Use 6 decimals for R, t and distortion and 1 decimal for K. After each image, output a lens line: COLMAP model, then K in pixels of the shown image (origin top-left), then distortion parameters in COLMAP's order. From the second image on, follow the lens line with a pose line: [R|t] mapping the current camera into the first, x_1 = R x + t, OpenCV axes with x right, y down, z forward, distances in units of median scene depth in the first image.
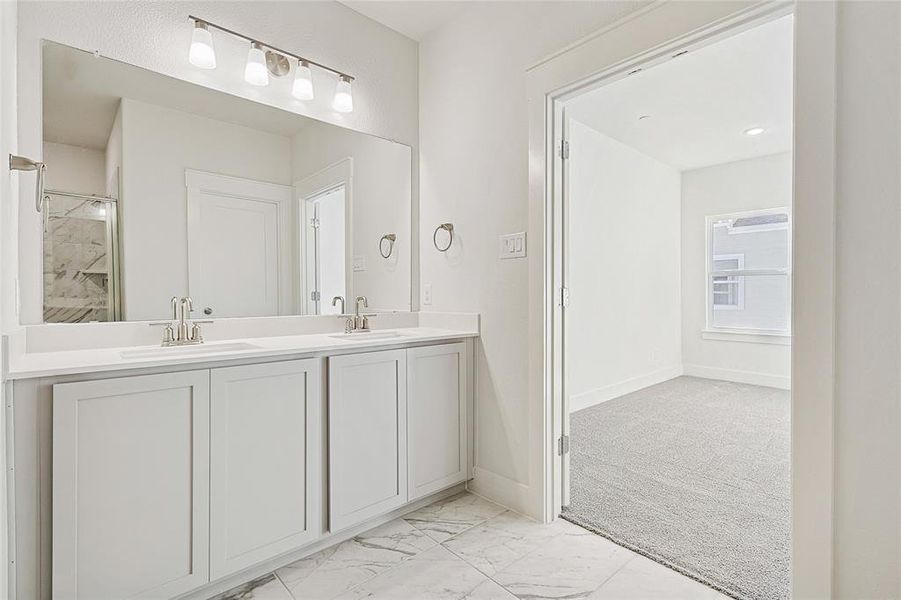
lens RADIAL K [[419.4, 0, 450.5], [0, 419.4, 300.0], [0, 0, 1]] dist [0.000991, 0.000058]
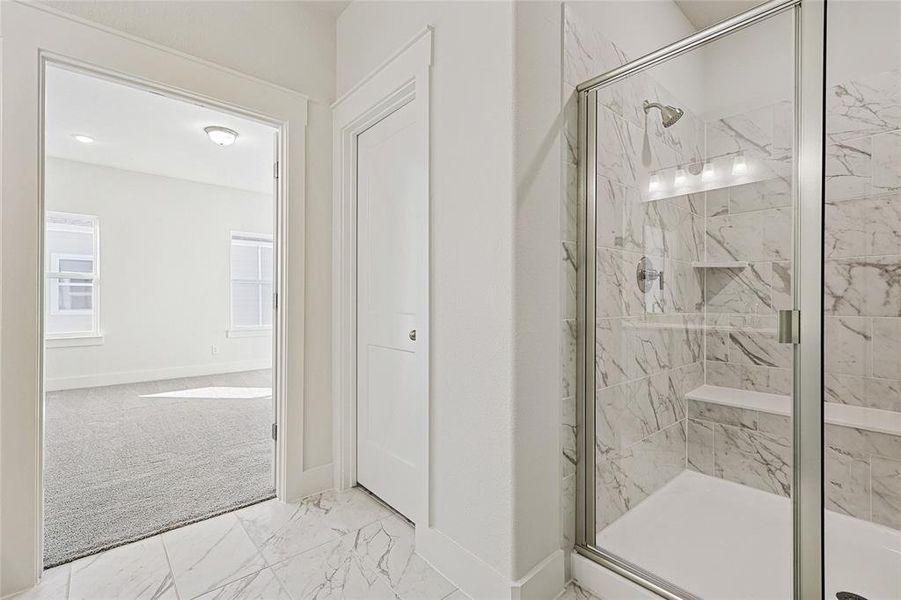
lens RADIAL K [[396.0, 0, 451.7], [0, 396.0, 297.3], [0, 0, 1]] dist [0.005269, 0.000423]
pose [[0.015557, 0.003552, 0.999873, -0.536954], [0.011264, 0.999930, -0.003728, -0.001022], [-0.999816, 0.011321, 0.015516, 0.199698]]
